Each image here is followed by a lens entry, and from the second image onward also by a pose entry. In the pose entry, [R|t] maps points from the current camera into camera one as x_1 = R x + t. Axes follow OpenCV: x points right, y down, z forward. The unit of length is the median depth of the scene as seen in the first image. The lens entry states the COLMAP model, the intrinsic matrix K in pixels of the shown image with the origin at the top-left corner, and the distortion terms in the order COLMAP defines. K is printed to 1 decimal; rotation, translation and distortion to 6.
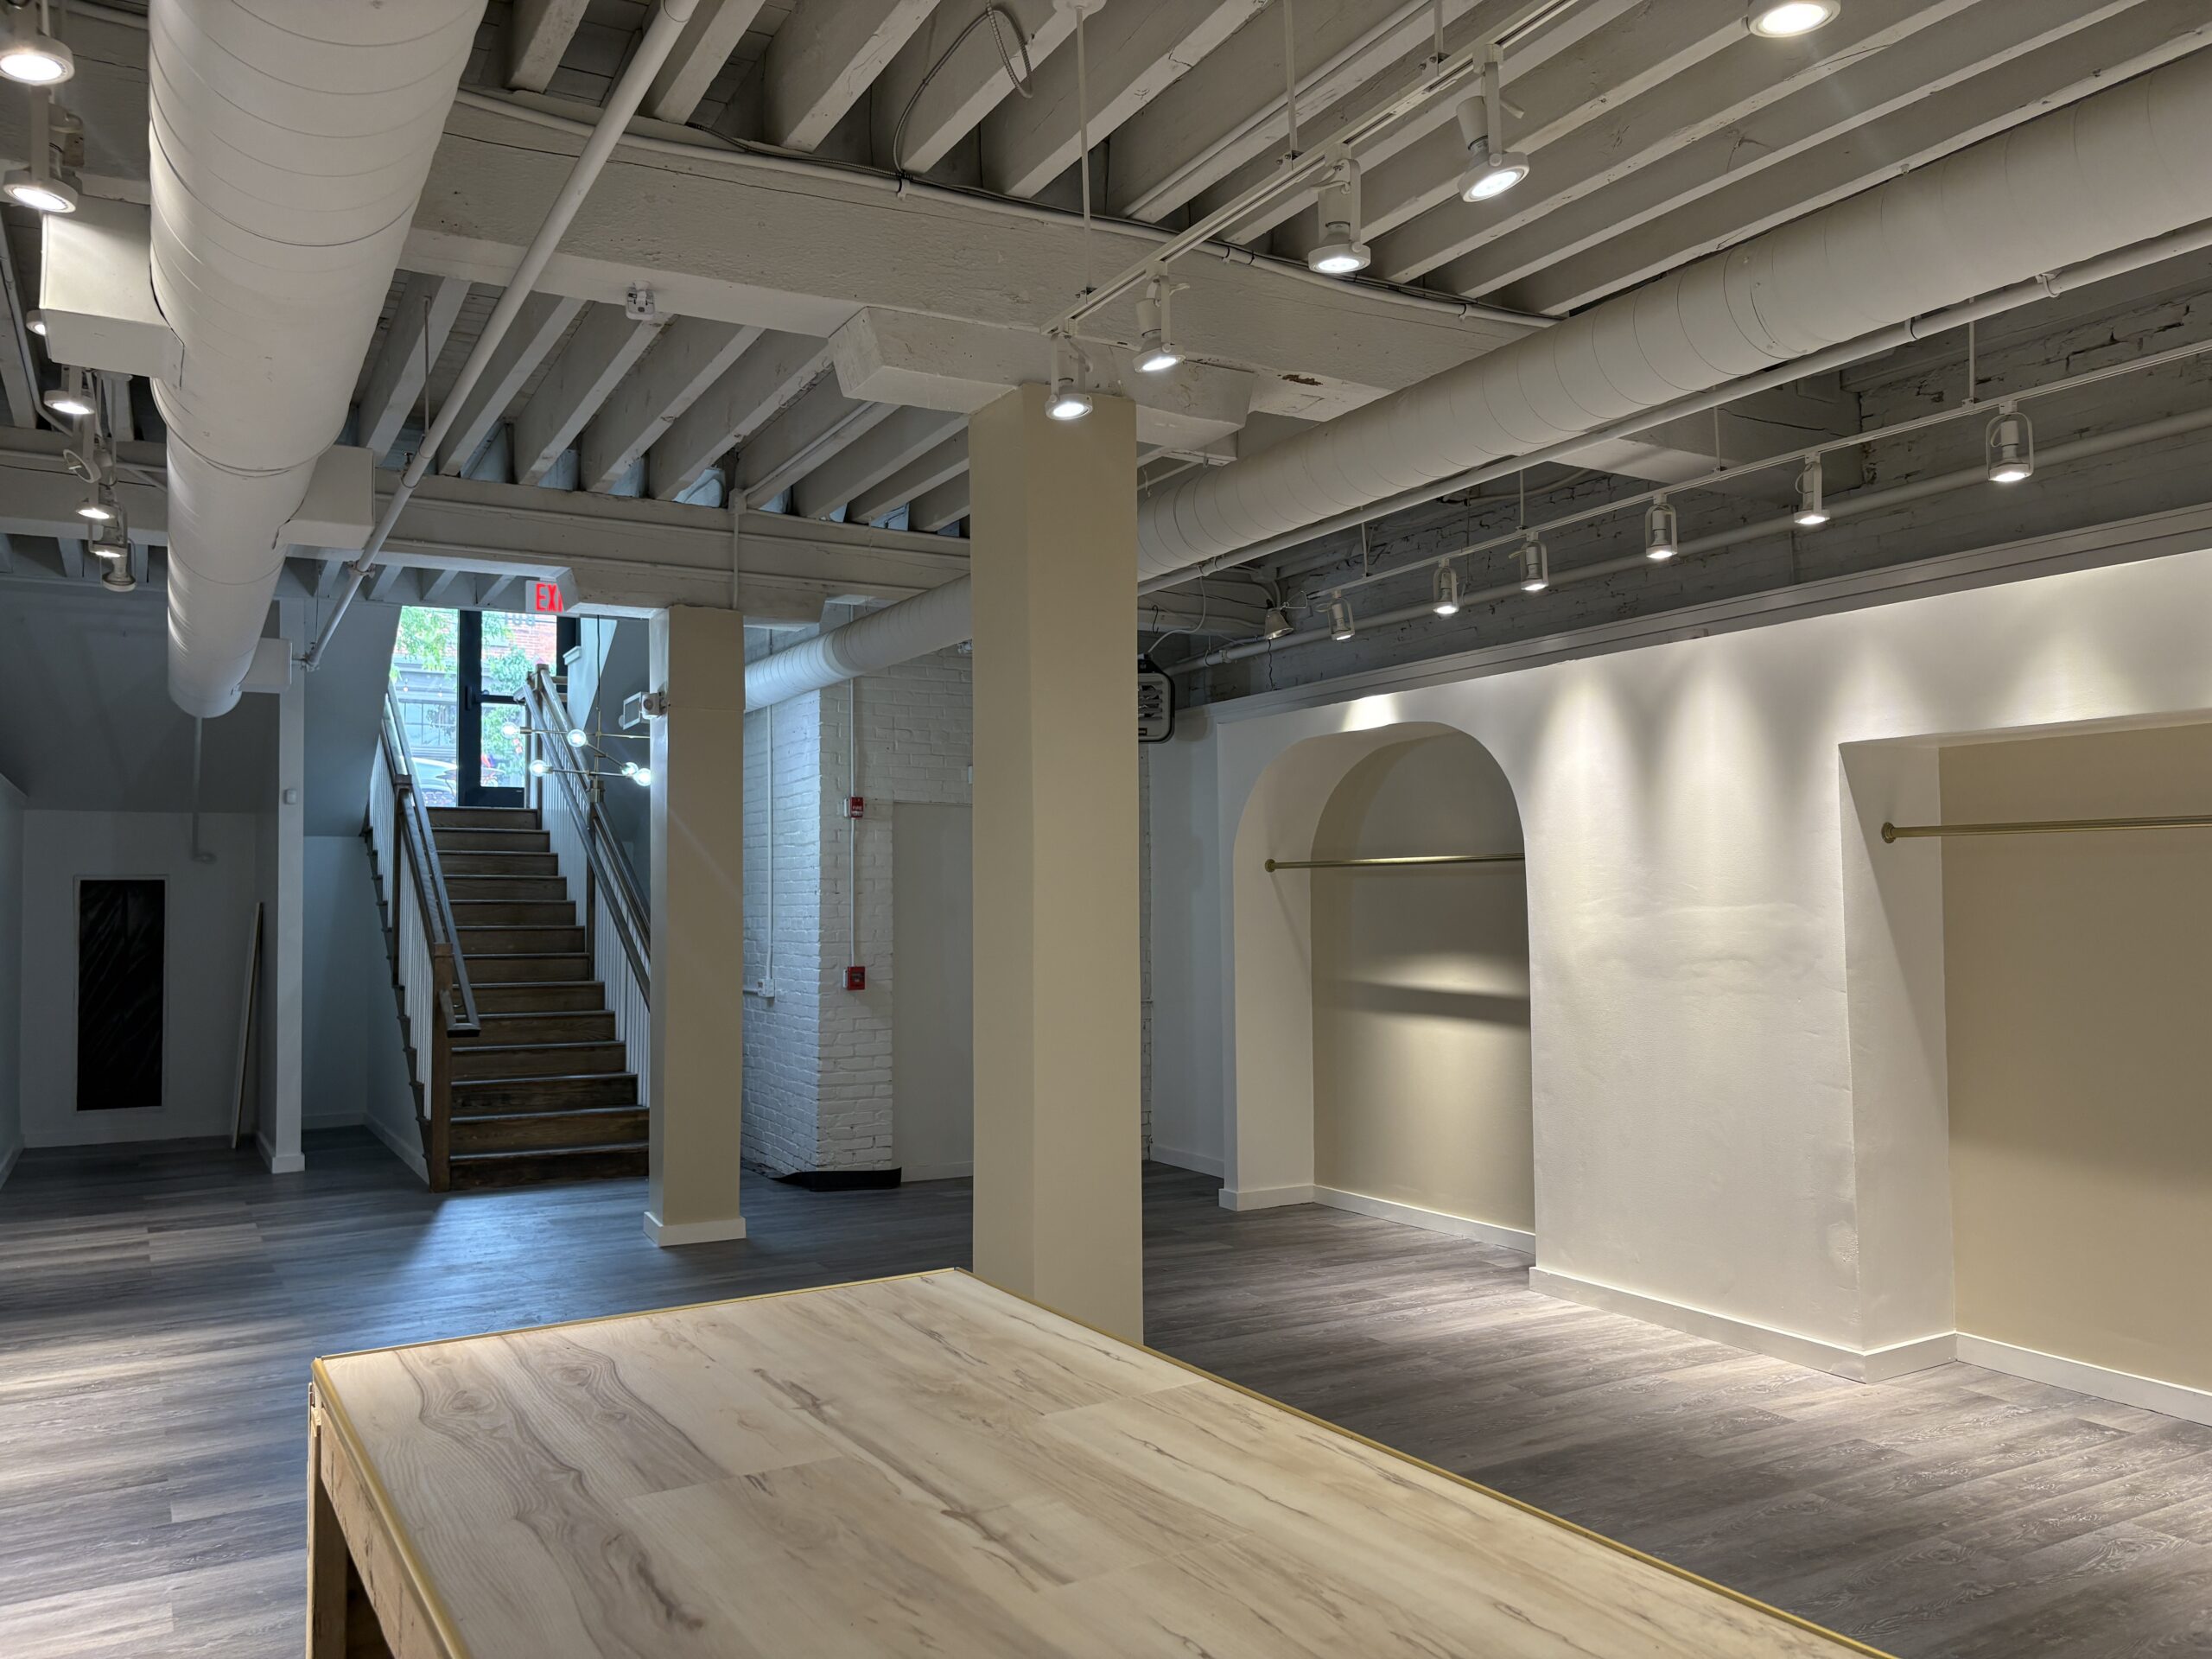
lens RADIAL K [[1673.9, 0, 1101.5], [0, 1673.9, 839.7], [0, 0, 1]] dist [0.054860, -0.038616]
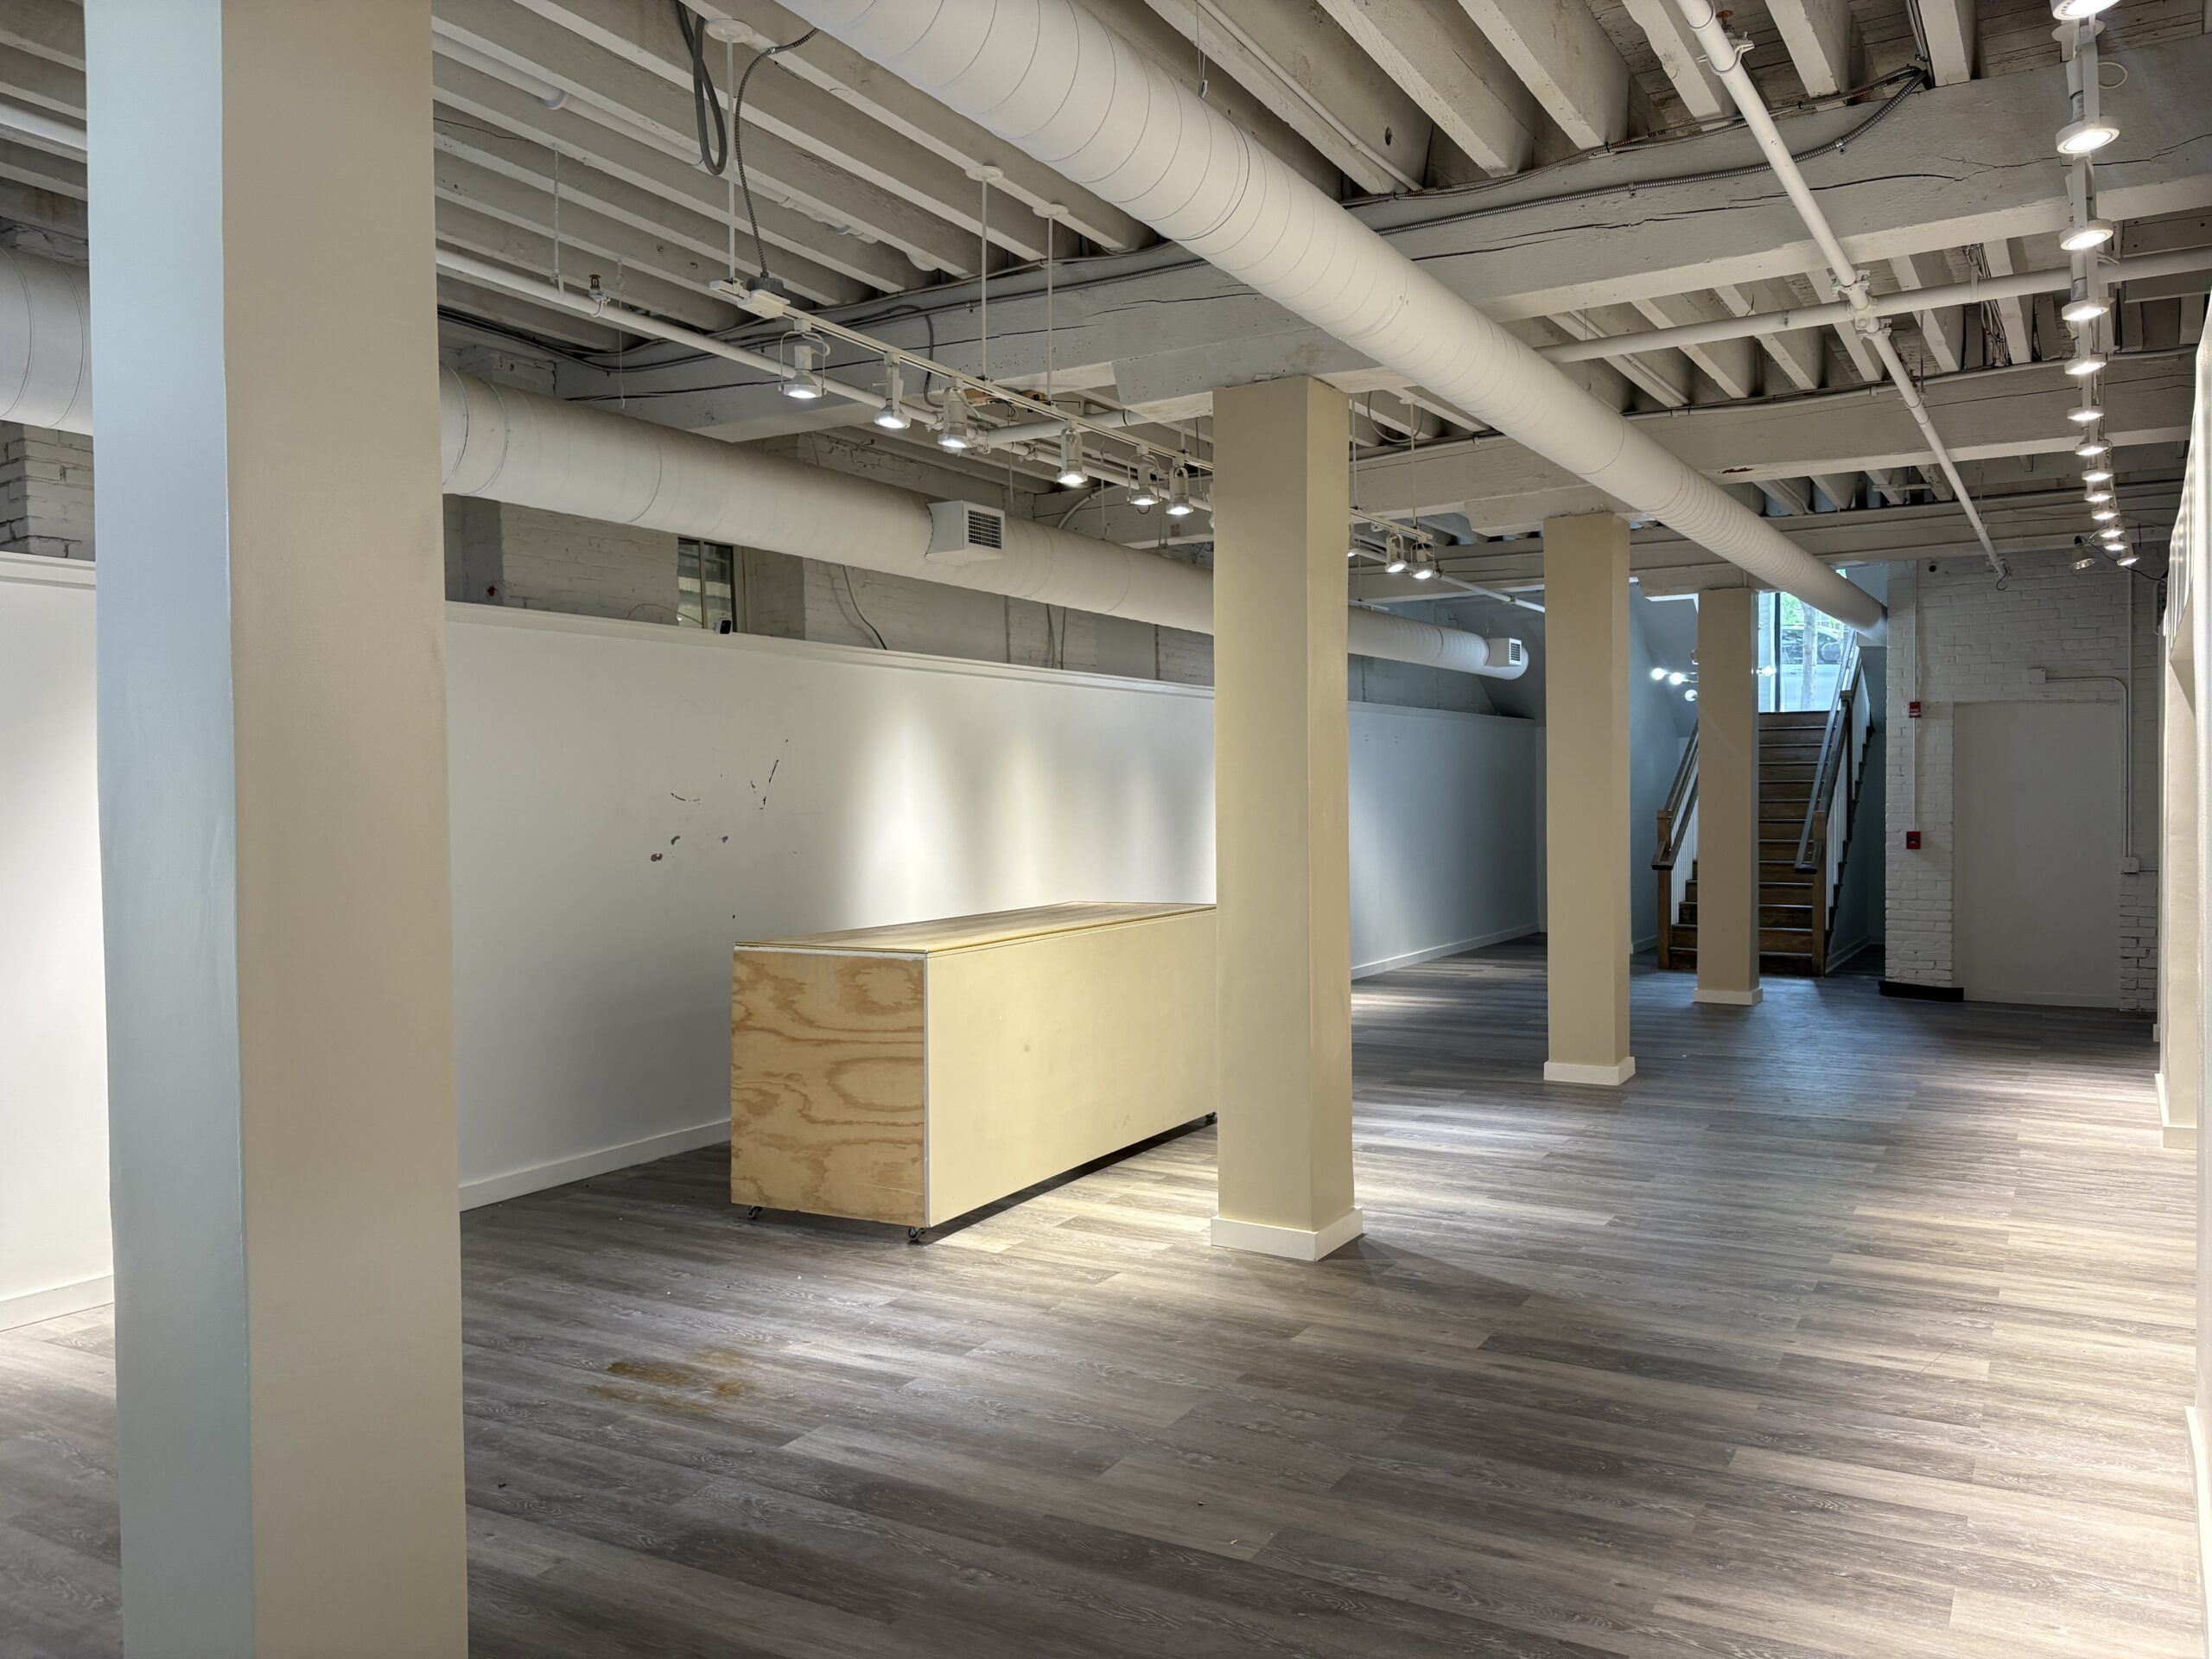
lens RADIAL K [[1673.9, 0, 1109.6], [0, 1673.9, 840.6], [0, 0, 1]] dist [0.054860, -0.038616]
pose [[0.507575, 0.020418, -0.861365, 0.653939], [0.046148, 0.997640, 0.050841, -0.013119], [0.860371, -0.065556, 0.505435, -0.209185]]
